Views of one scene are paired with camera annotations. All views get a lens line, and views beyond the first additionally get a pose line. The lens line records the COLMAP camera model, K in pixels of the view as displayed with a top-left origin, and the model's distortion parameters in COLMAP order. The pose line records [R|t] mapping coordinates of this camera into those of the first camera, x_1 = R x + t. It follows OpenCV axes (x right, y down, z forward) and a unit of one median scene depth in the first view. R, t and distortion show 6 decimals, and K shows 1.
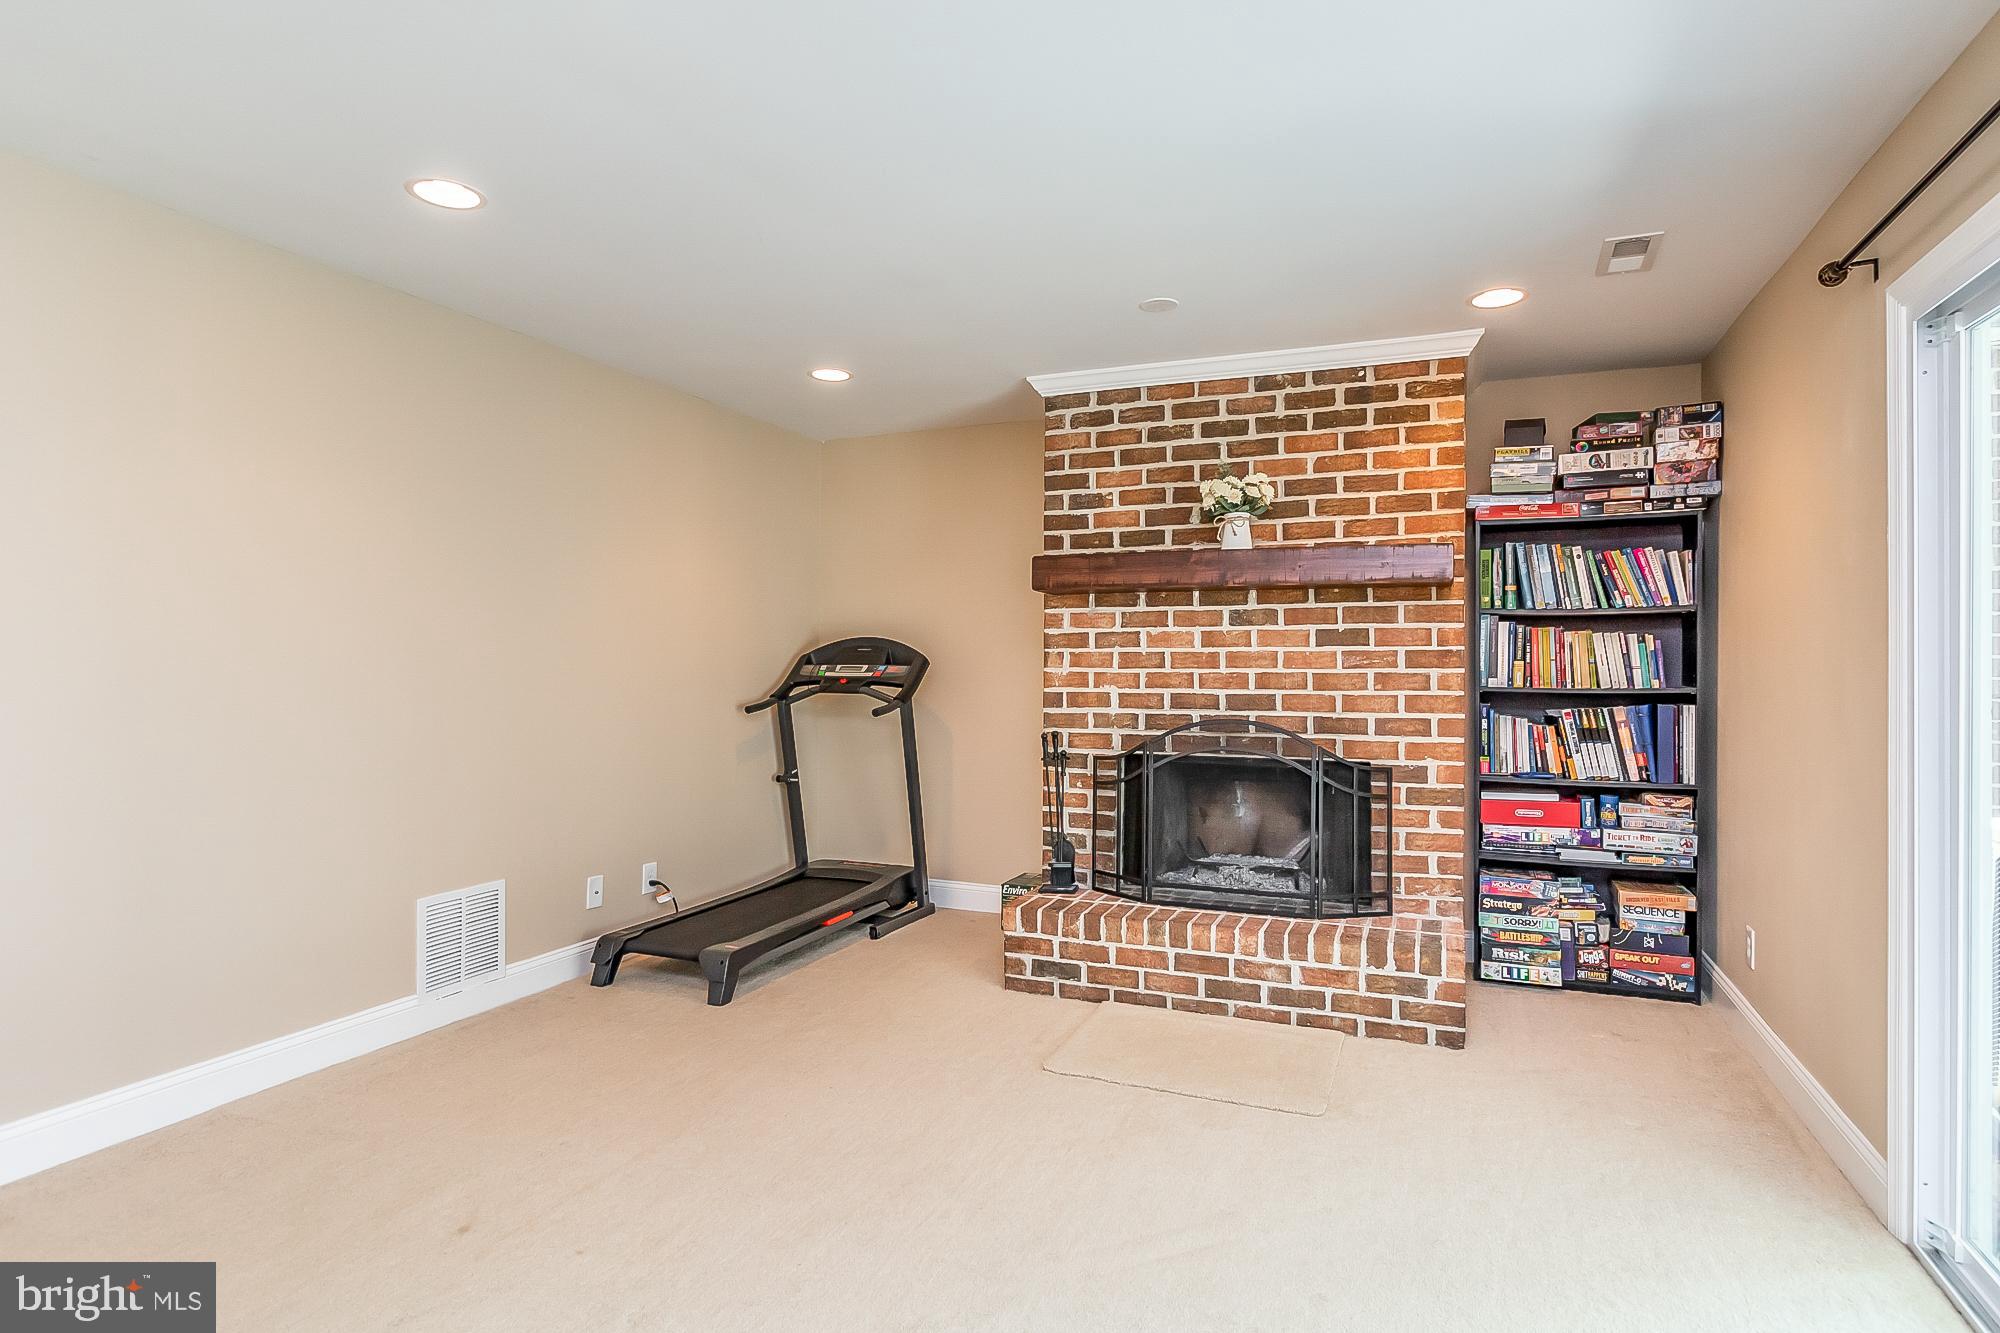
lens RADIAL K [[1084.5, 0, 1000.4], [0, 1084.5, 664.0], [0, 0, 1]] dist [0.000069, -0.000112]
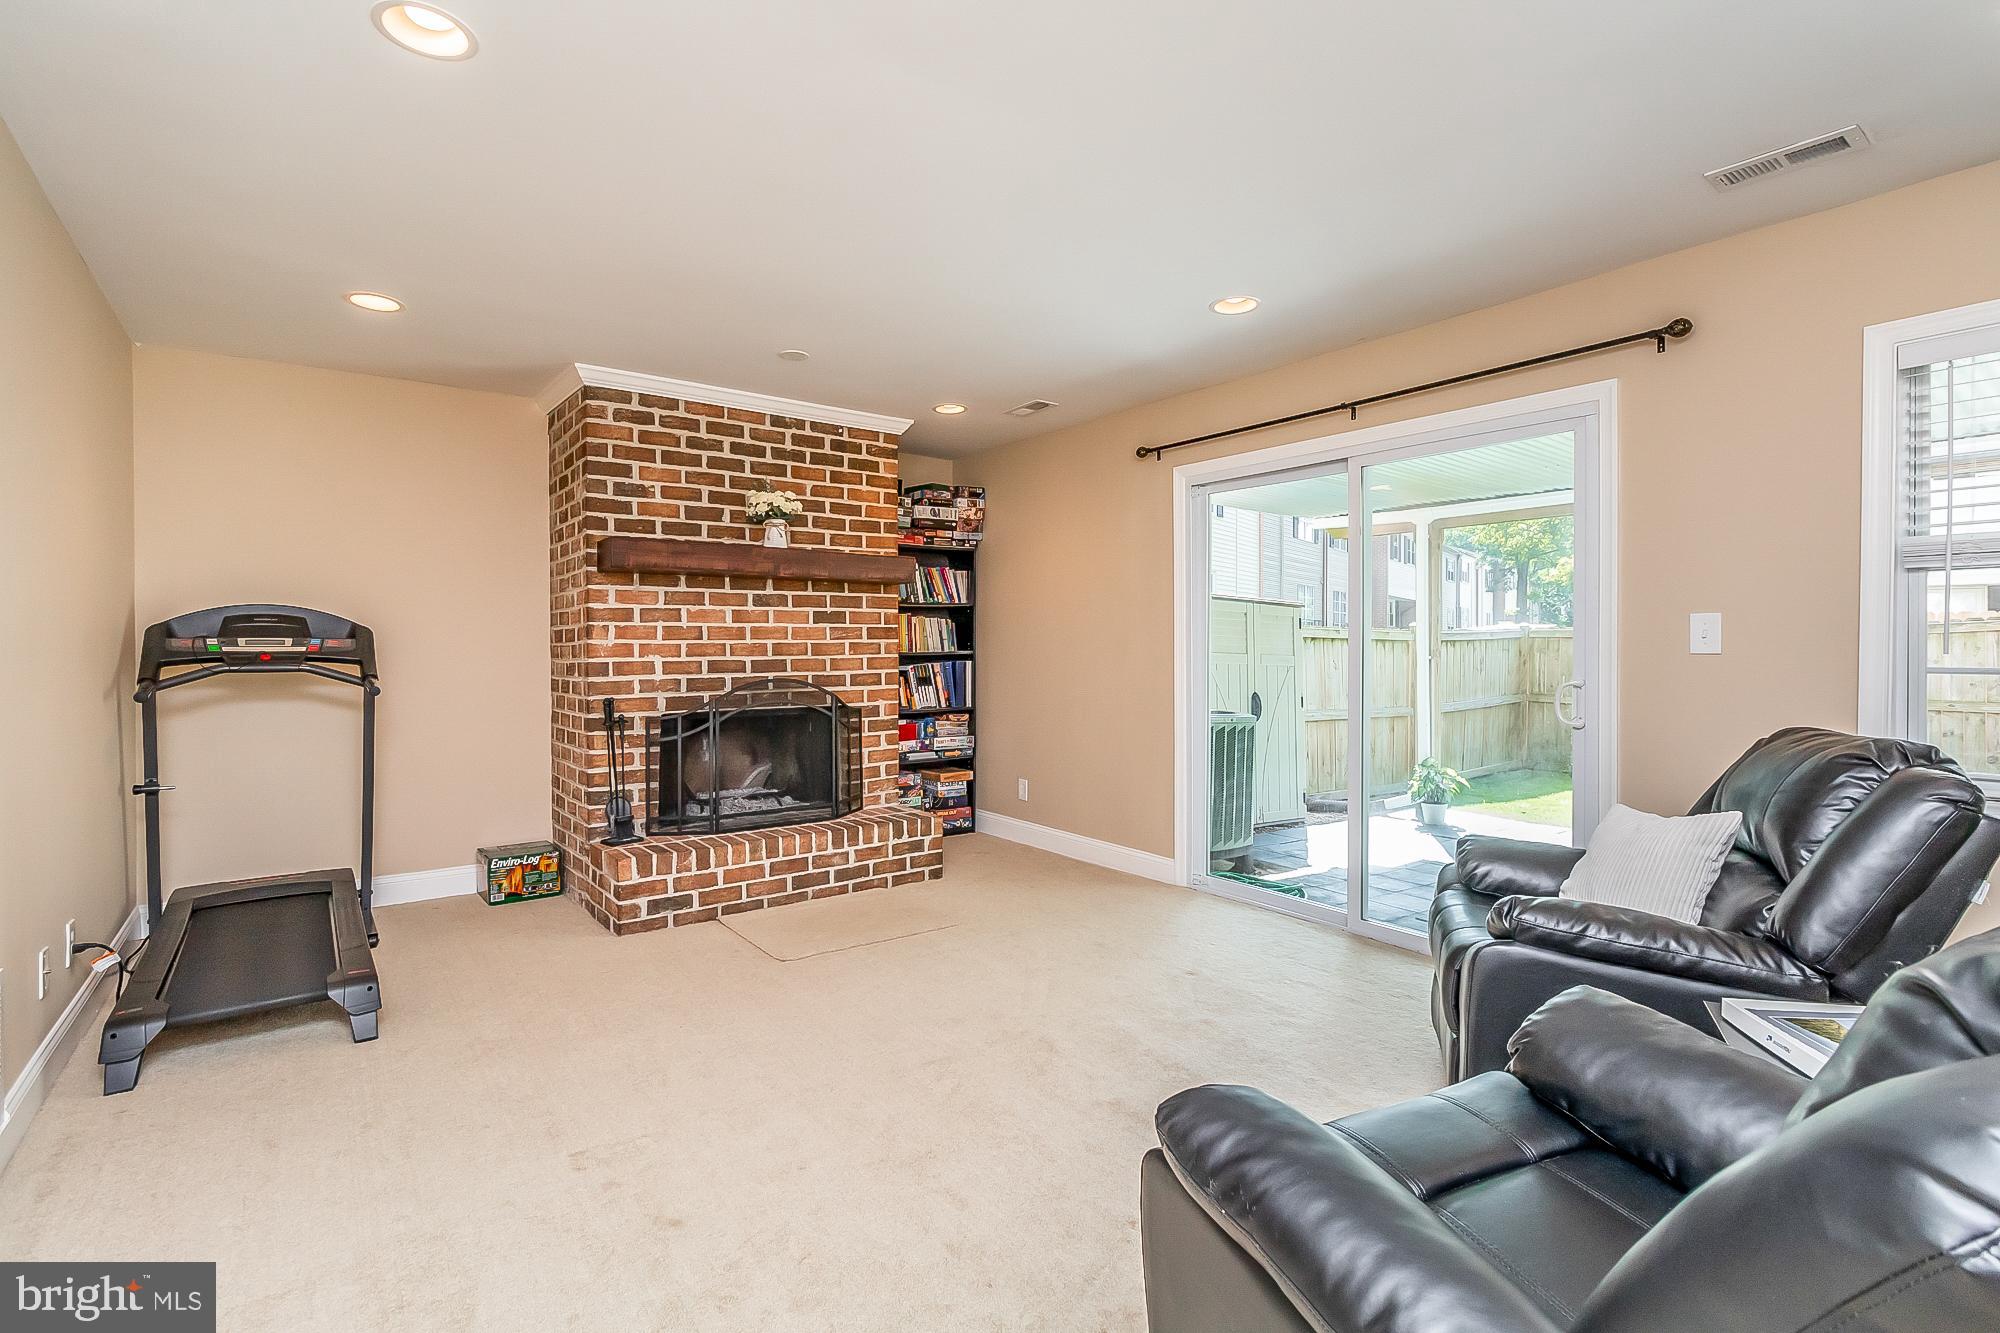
lens RADIAL K [[936.2, 0, 1019.6], [0, 936.2, 657.2], [0, 0, 1]] dist [-0.002492, 0.000772]
pose [[0.489518, -0.015731, 0.871851, -0.616189], [0.004741, 0.999870, 0.015380, 0.009371], [-0.871980, -0.003395, 0.489529, 0.198023]]
